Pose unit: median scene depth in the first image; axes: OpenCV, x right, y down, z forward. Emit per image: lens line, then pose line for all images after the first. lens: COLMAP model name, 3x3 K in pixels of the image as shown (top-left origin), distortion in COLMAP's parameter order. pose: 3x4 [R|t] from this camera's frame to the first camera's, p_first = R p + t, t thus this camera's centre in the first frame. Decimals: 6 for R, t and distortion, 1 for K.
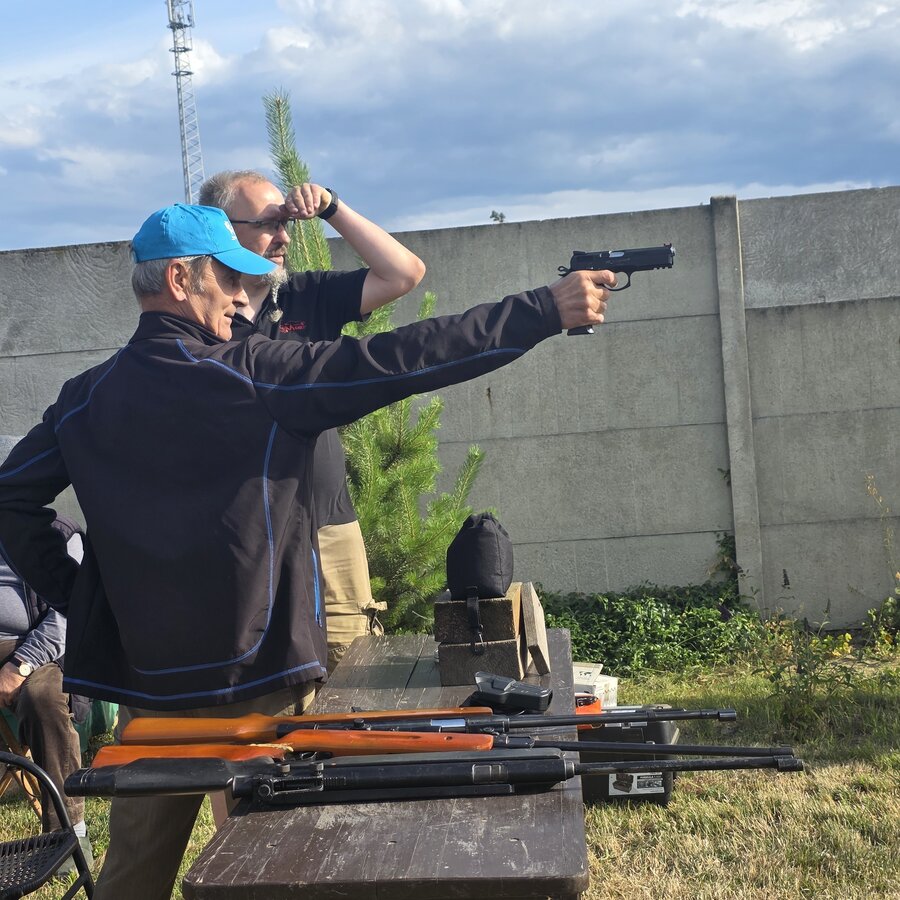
lens RADIAL K [[1611.8, 0, 417.4], [0, 1611.8, 459.3], [0, 0, 1]] dist [0.116546, 0.000000]
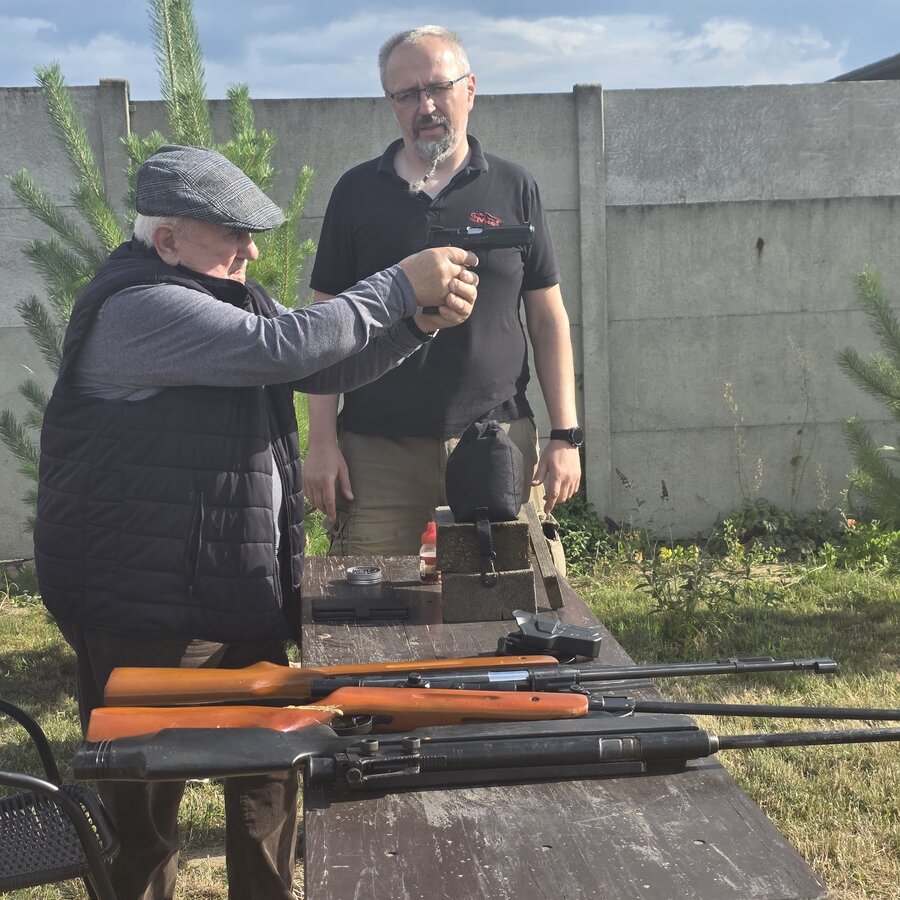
lens RADIAL K [[1611.8, 0, 451.2], [0, 1611.8, 453.0], [0, 0, 1]] dist [0.116546, 0.000000]
pose [[0.982898, 0.023291, 0.182675, -0.058491], [-0.034491, 0.997699, 0.058377, 0.000399], [-0.180895, -0.063679, 0.981439, 0.069731]]
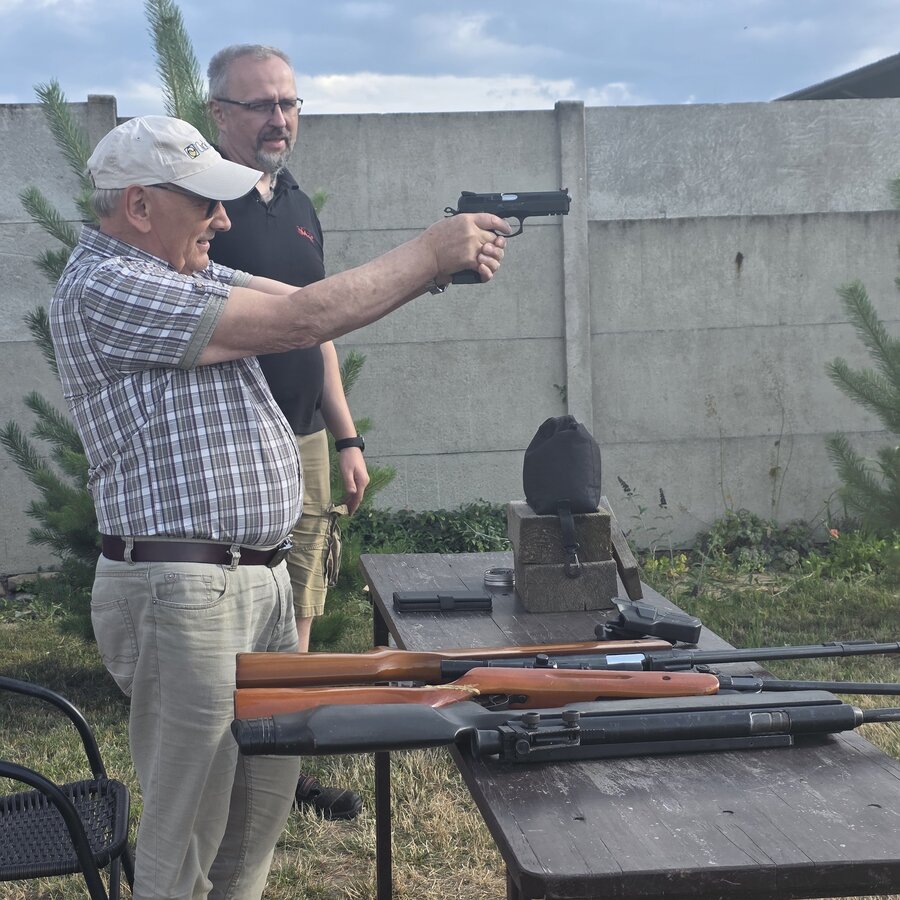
lens RADIAL K [[1611.8, 0, 424.2], [0, 1611.8, 437.1], [0, 0, 1]] dist [0.116546, 0.000000]
pose [[0.977300, 0.023504, 0.210555, -0.094163], [-0.031064, 0.998983, 0.032671, 0.008112], [-0.209573, -0.038470, 0.977036, 0.070446]]
